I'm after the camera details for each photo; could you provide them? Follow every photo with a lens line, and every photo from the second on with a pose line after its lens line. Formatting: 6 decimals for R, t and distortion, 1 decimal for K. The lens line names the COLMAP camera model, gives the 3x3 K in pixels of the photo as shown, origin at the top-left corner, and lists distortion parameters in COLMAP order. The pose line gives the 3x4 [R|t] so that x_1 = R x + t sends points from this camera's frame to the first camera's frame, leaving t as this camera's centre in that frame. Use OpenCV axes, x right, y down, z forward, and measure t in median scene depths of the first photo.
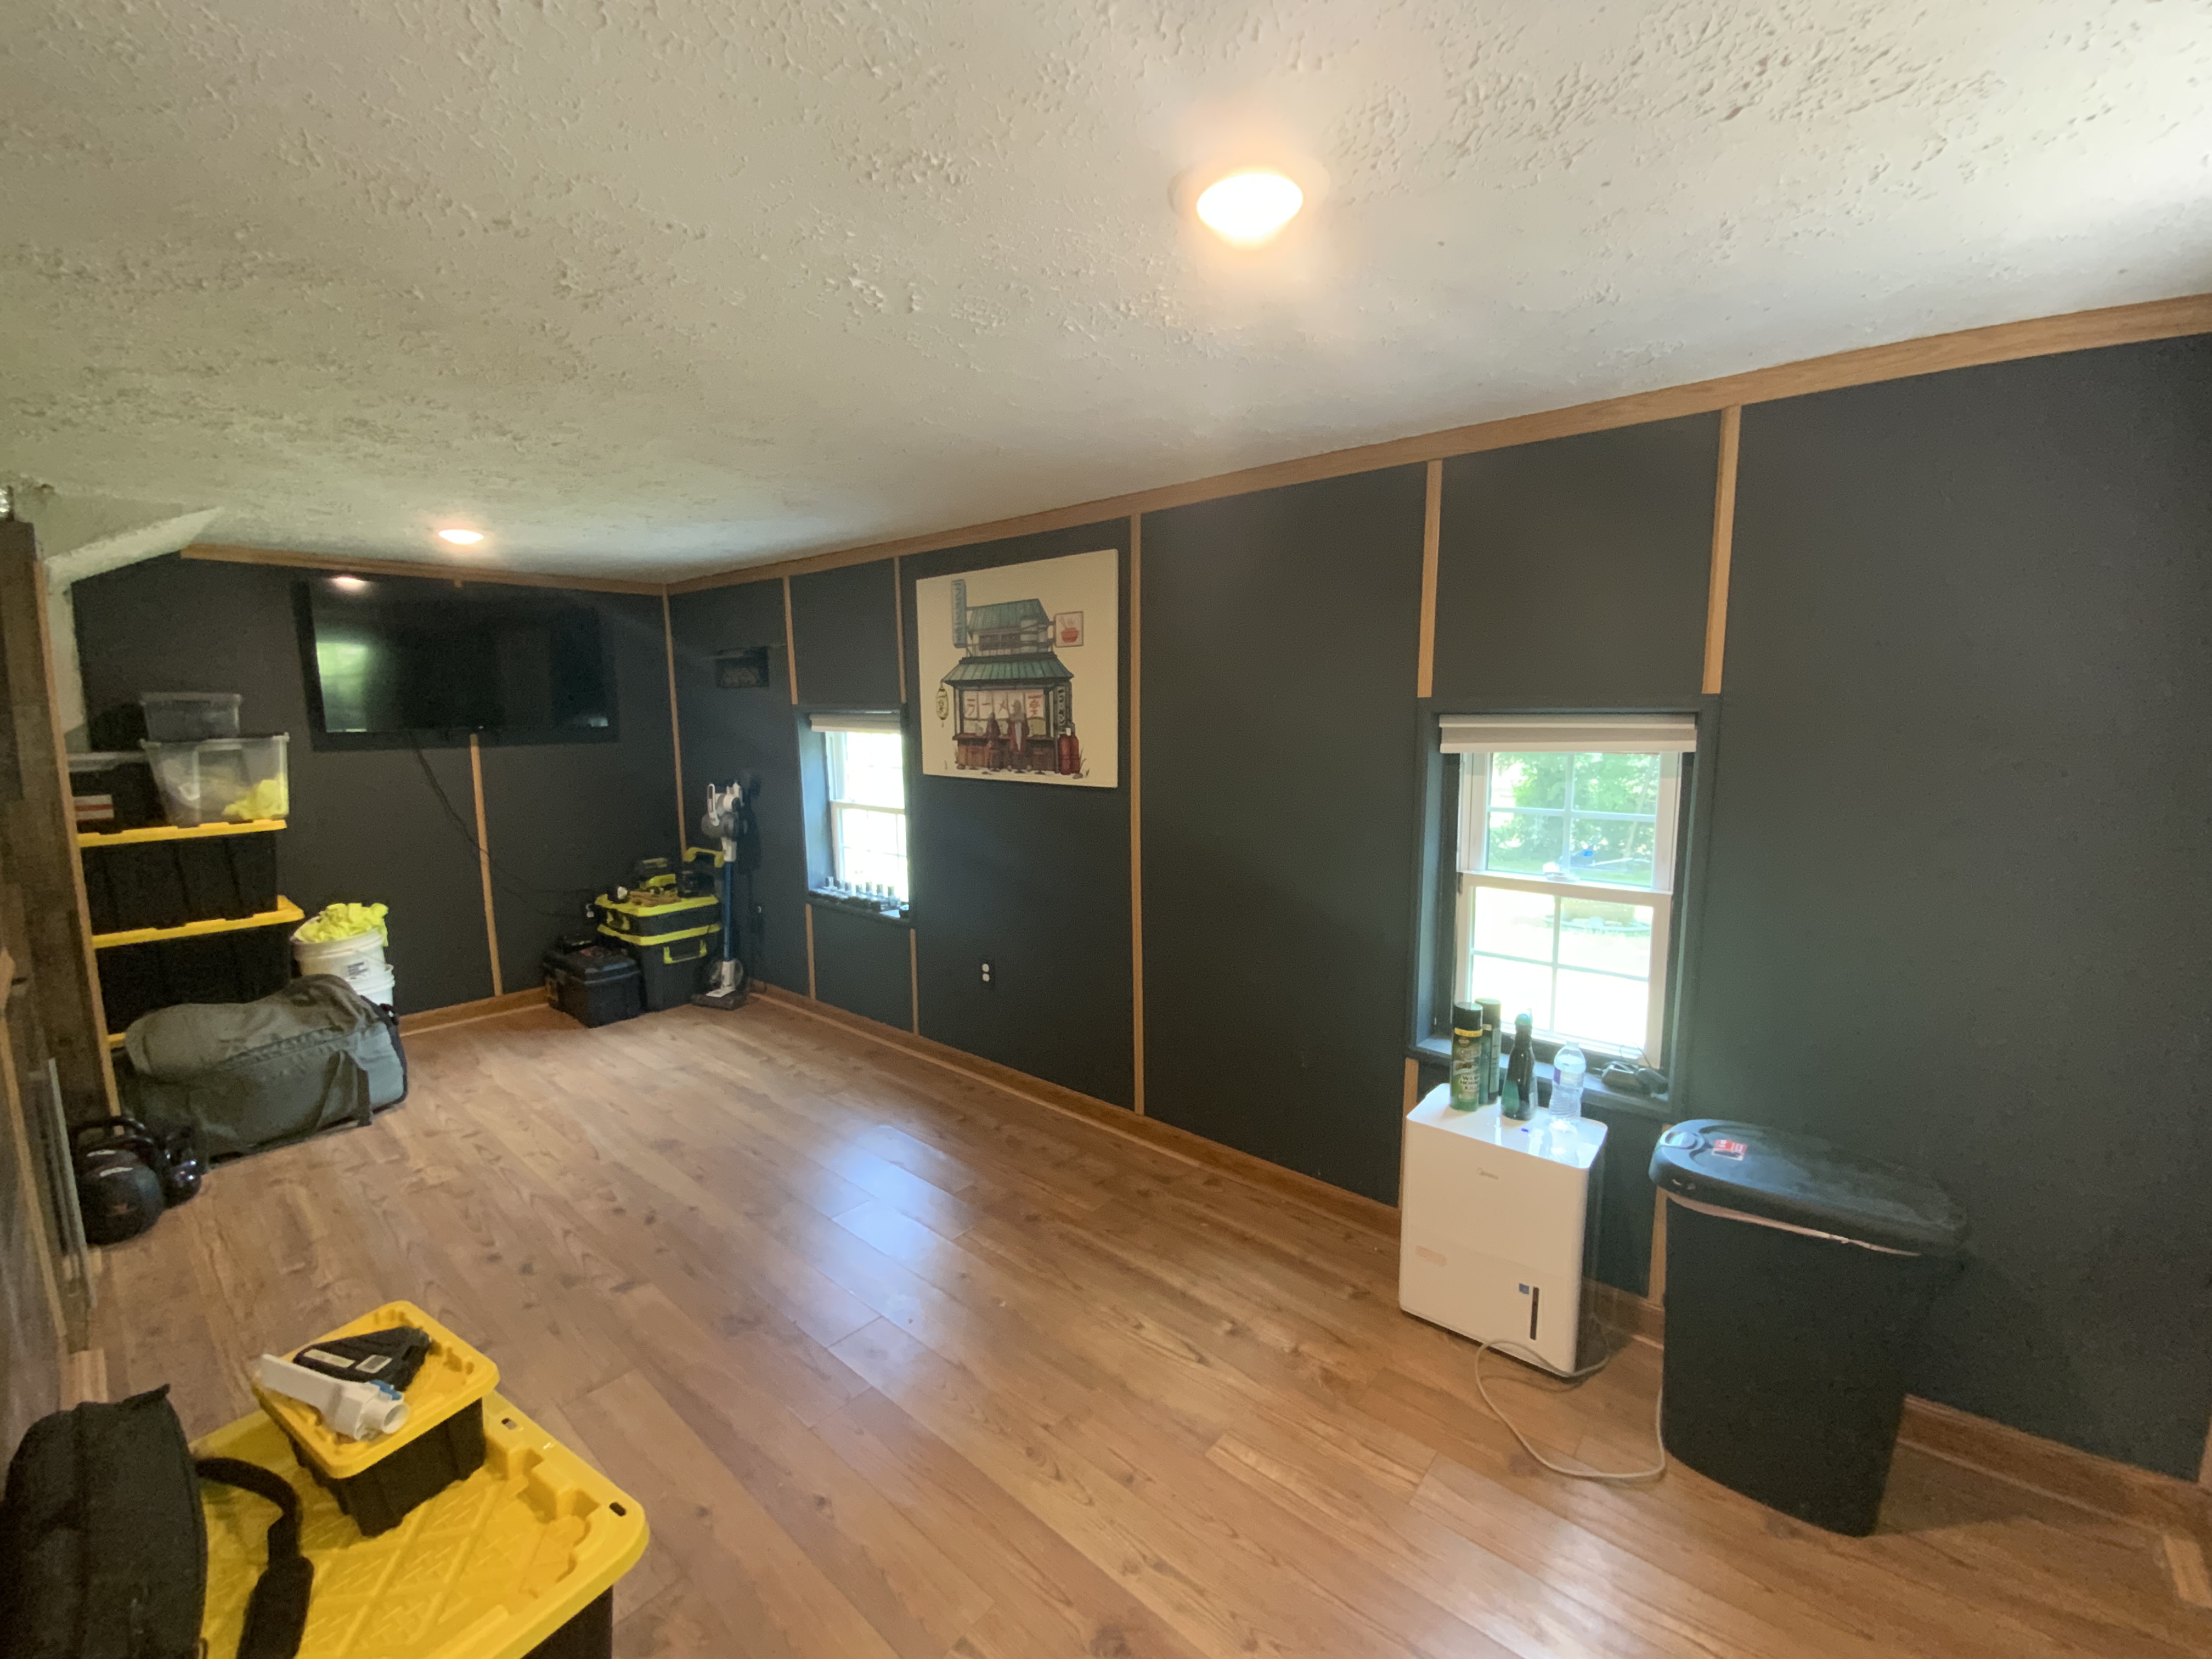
lens RADIAL K [[888.6, 0, 1112.8], [0, 888.6, 831.1], [0, 0, 1]] dist [0.004527, -0.010080]
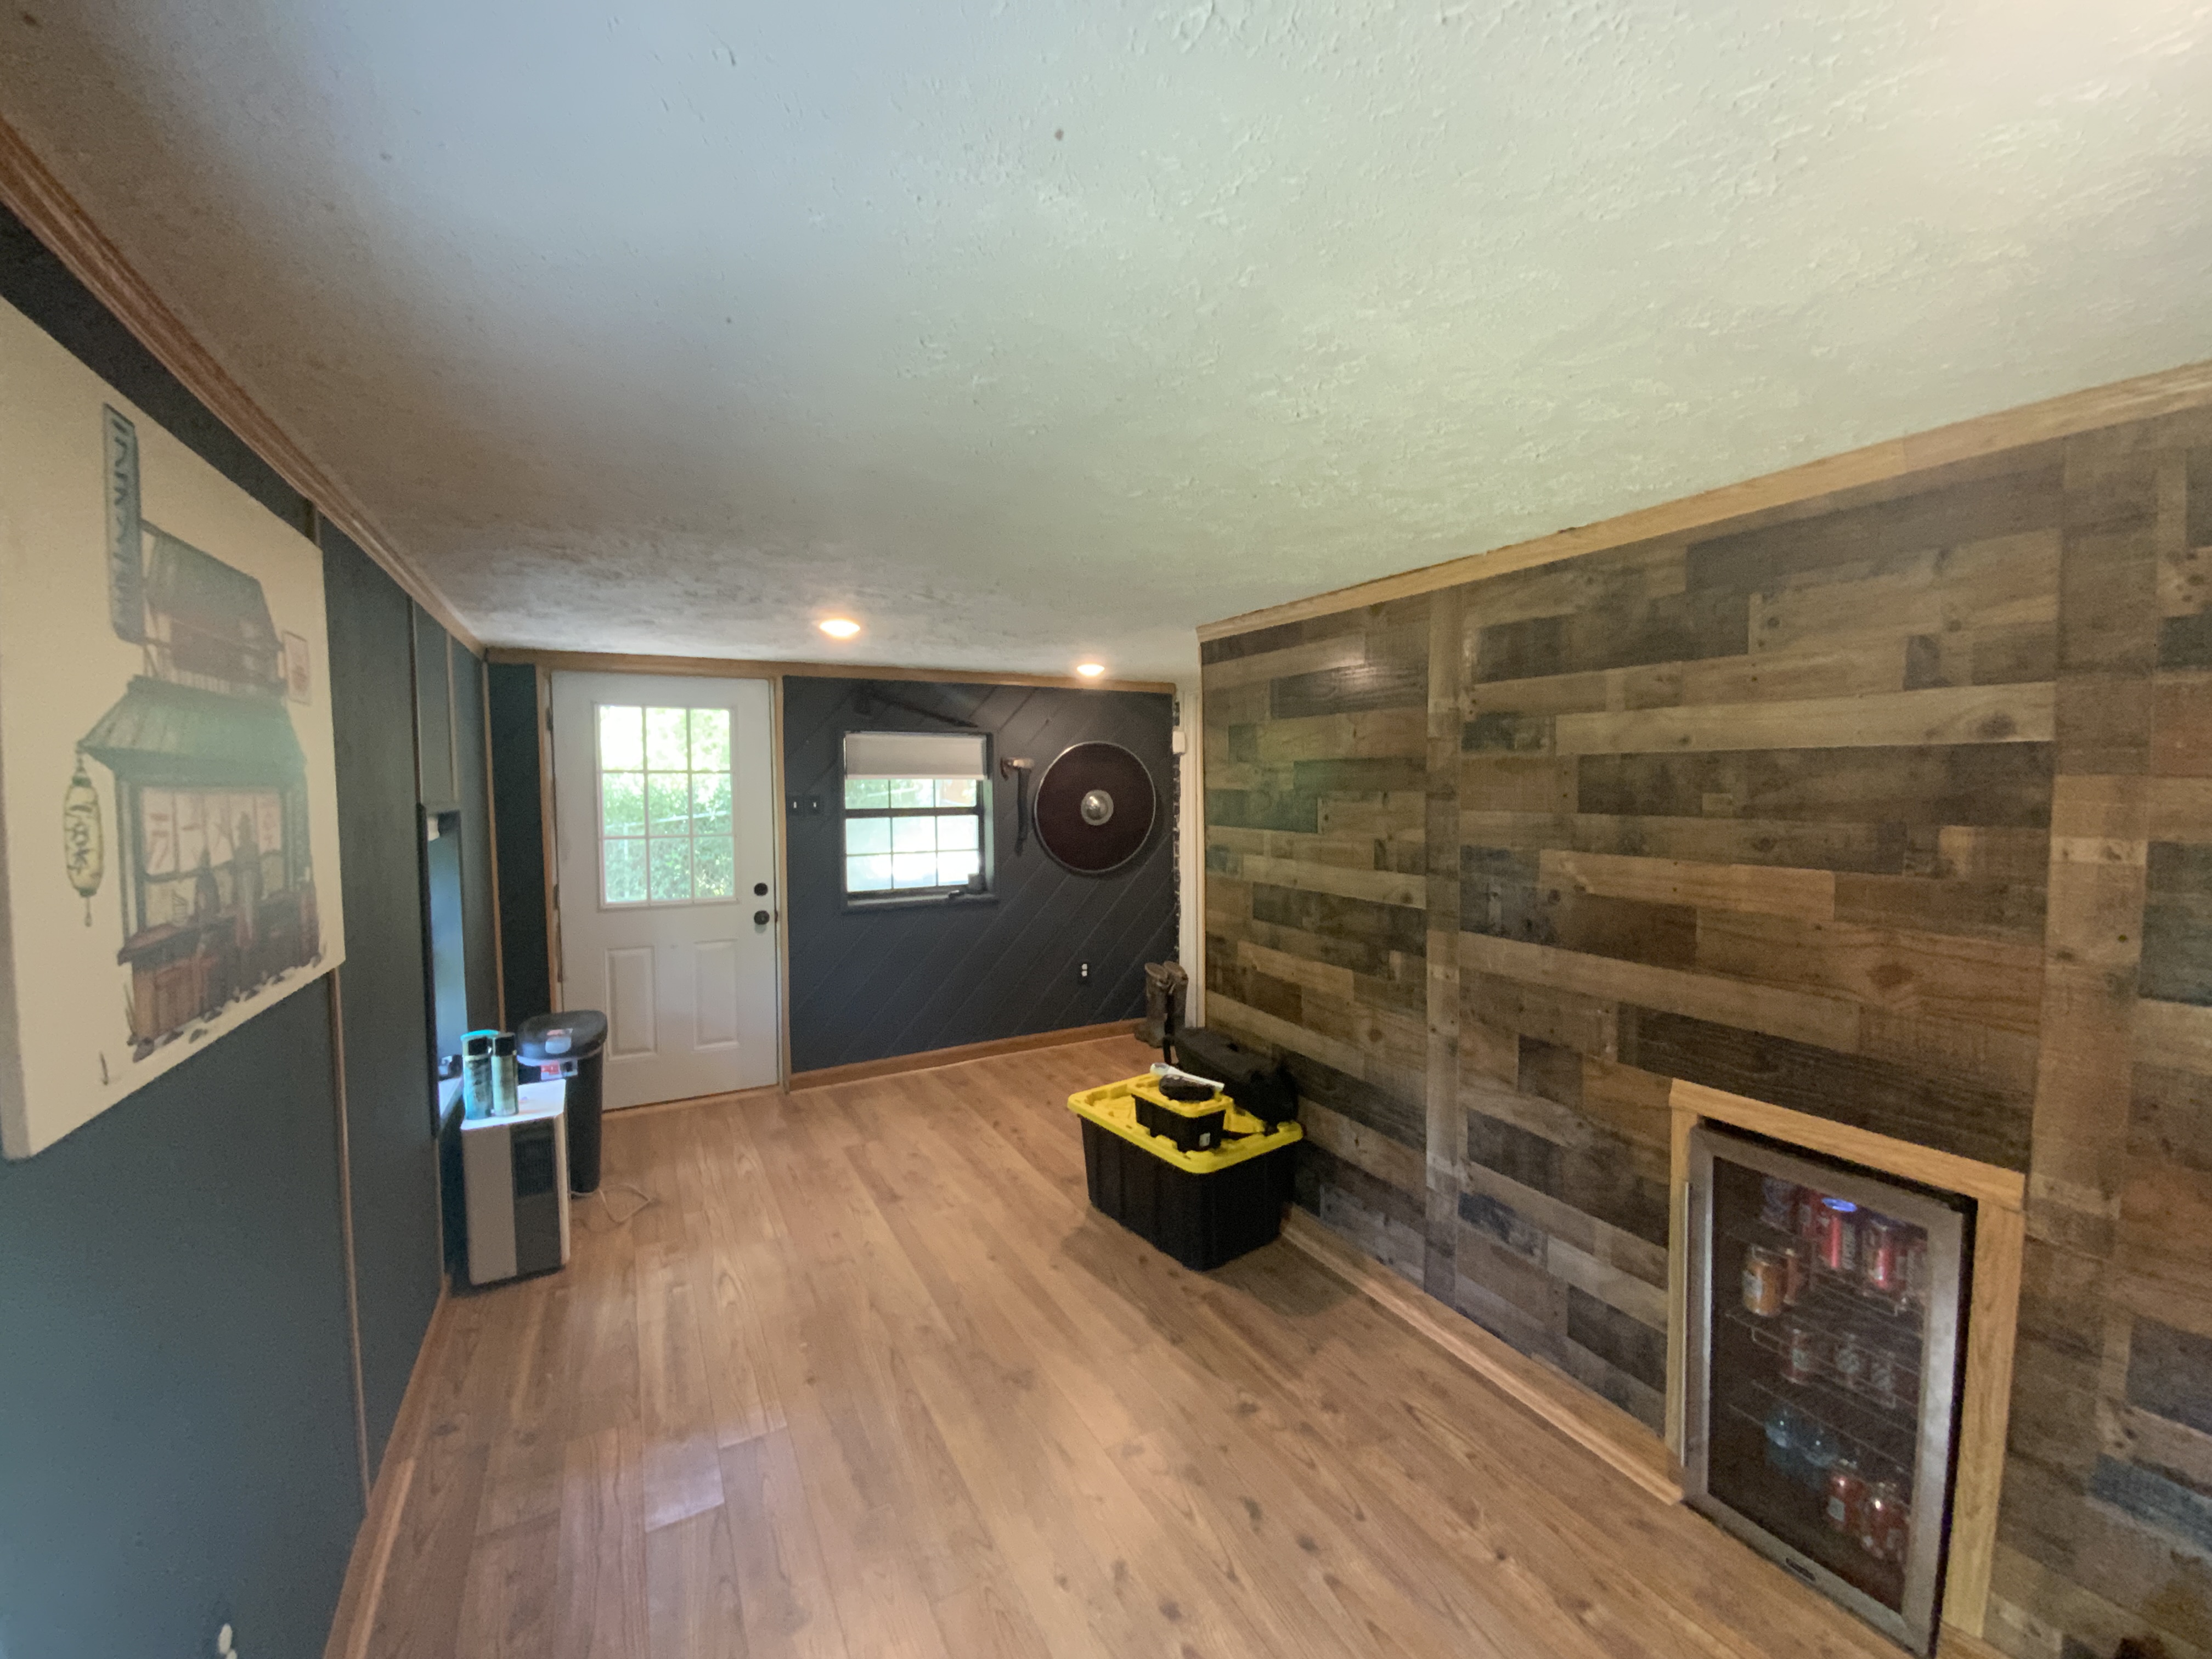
lens RADIAL K [[888.6, 0, 1106.9], [0, 888.6, 827.9], [0, 0, 1]] dist [0.004527, -0.010080]
pose [[-0.929050, -0.008214, 0.369863, -0.605934], [0.062066, 0.982123, 0.177713, -0.185741], [-0.364711, 0.188060, -0.911932, 1.212240]]
